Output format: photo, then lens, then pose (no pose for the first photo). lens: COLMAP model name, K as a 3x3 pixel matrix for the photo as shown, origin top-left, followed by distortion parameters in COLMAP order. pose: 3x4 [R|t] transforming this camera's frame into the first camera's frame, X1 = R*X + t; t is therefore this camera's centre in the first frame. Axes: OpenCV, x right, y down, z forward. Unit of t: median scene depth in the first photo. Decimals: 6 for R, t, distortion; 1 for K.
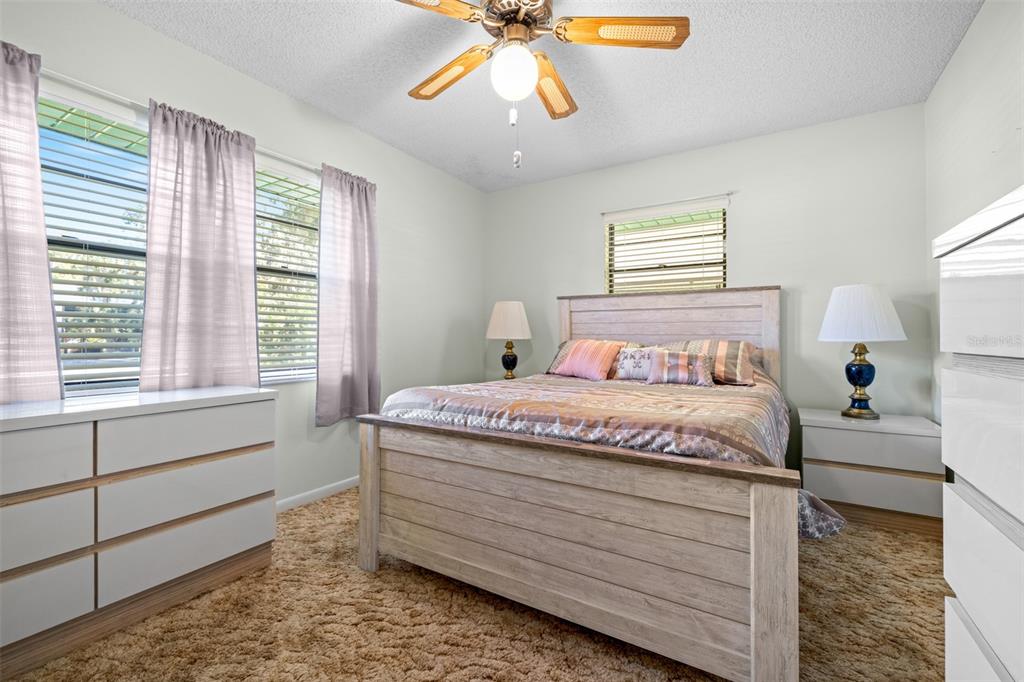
lens RADIAL K [[434.9, 0, 508.2], [0, 434.9, 334.5], [0, 0, 1]] dist [0.000061, -0.001822]
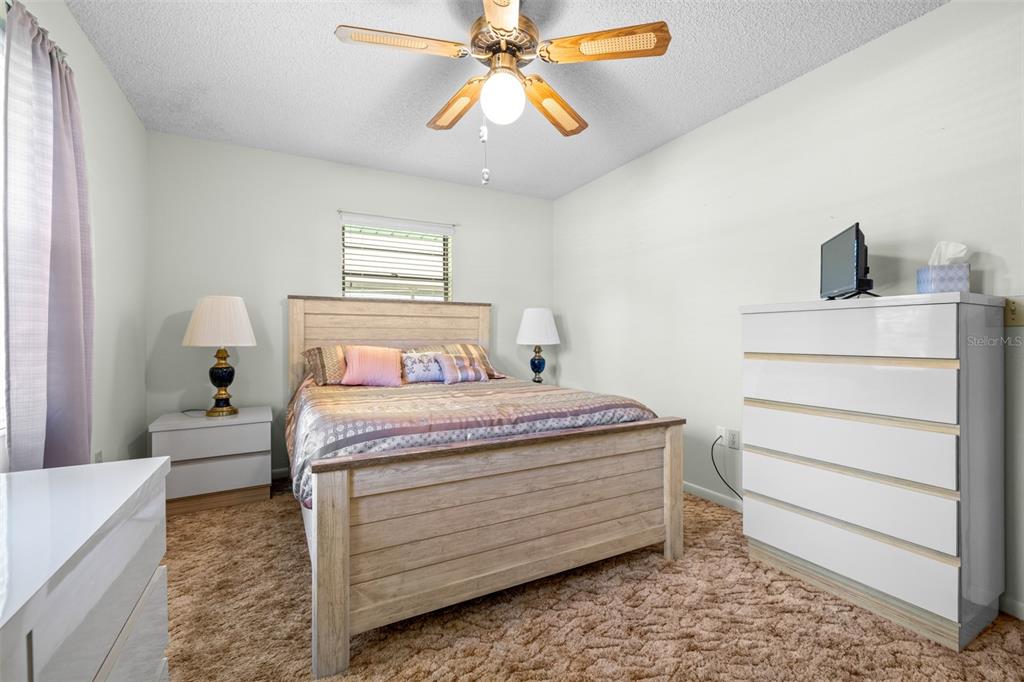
lens RADIAL K [[434.9, 0, 509.6], [0, 434.9, 342.4], [0, 0, 1]] dist [0.000061, -0.001822]
pose [[0.511830, -0.011749, 0.859007, -0.591281], [-0.004824, 0.999851, 0.016550, -0.016189], [-0.859073, -0.012614, 0.511697, 0.288408]]
